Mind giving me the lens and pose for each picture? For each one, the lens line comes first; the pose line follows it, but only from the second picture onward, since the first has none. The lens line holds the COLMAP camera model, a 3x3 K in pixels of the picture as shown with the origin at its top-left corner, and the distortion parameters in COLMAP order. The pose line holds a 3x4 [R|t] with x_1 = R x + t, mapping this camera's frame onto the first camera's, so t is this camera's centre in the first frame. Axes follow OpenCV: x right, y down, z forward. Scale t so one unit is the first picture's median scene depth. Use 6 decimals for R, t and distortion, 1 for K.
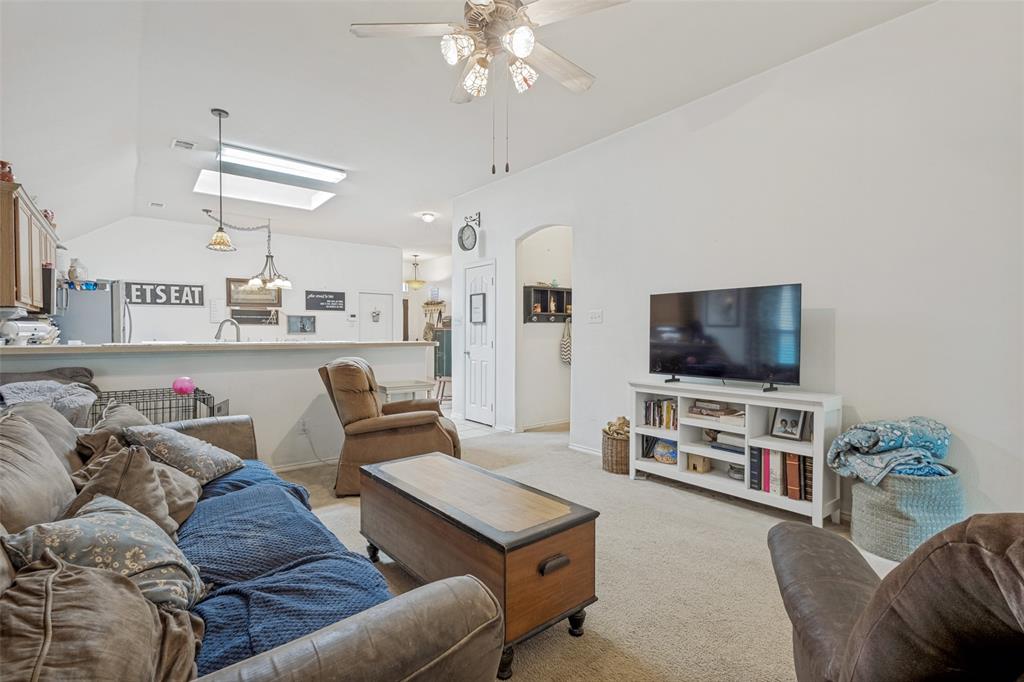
lens RADIAL K [[472.1, 0, 513.9], [0, 472.1, 338.3], [0, 0, 1]] dist [0.000877, 0.000177]
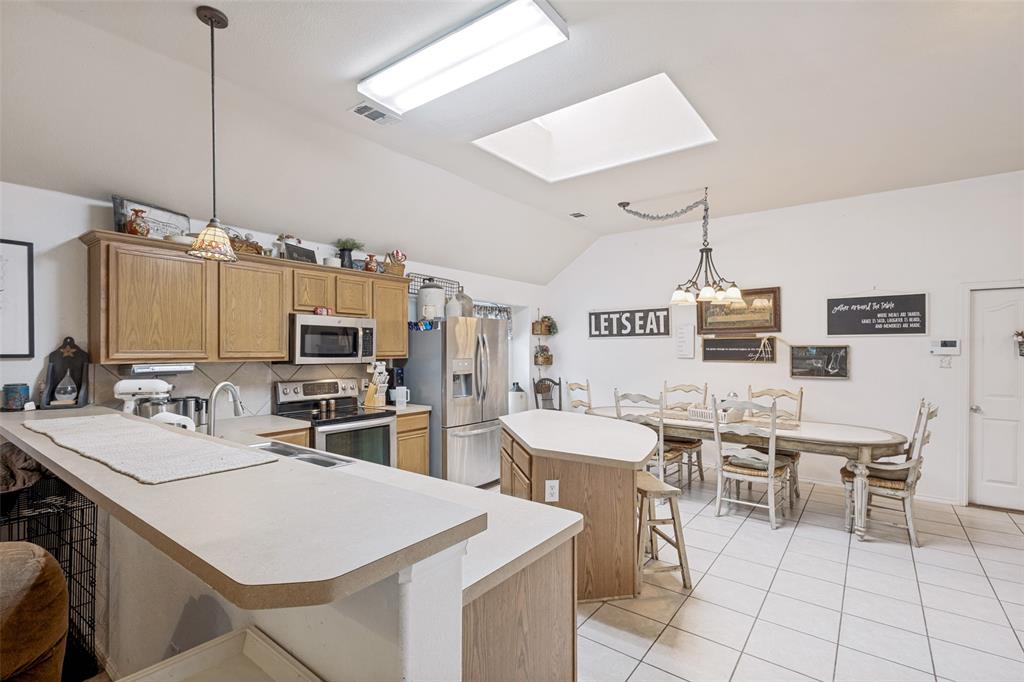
lens RADIAL K [[472.1, 0, 512.8], [0, 472.1, 347.9], [0, 0, 1]] dist [0.000877, 0.000177]
pose [[0.235838, -0.001867, -0.971791, 0.002208], [-0.015366, 0.999866, -0.005650, -0.042318], [0.971671, 0.016265, 0.235777, 0.604297]]
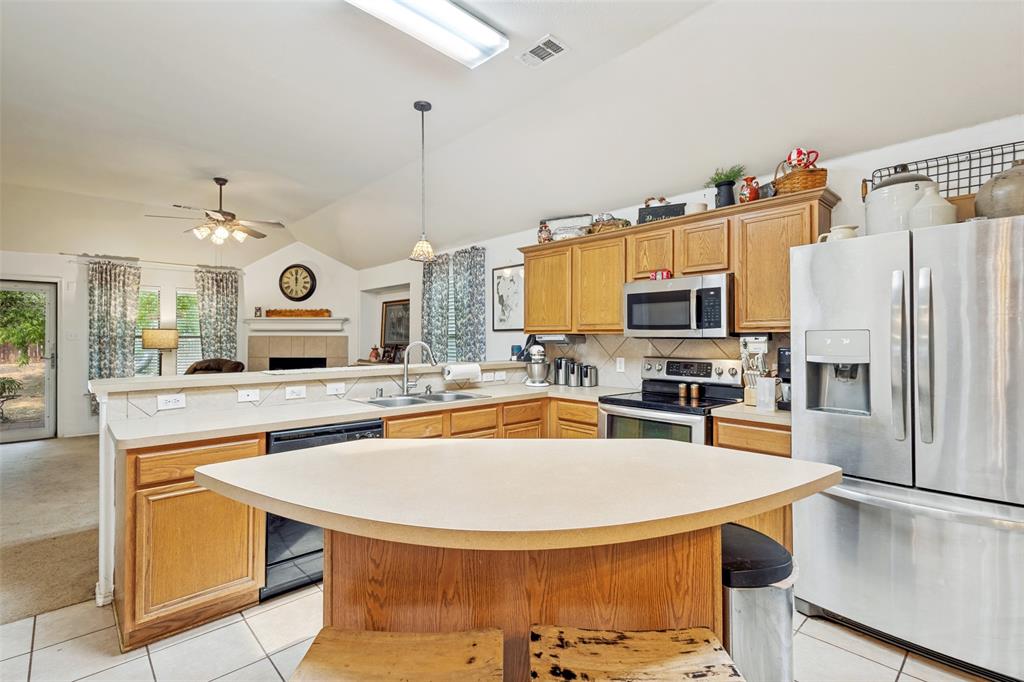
lens RADIAL K [[472.1, 0, 510.4], [0, 472.1, 337.0], [0, 0, 1]] dist [0.000877, 0.000177]
pose [[-0.997682, 0.000321, -0.068045, -0.331564], [-0.000412, 0.999942, 0.010767, -0.031388], [0.068045, 0.010770, -0.997624, 0.903392]]
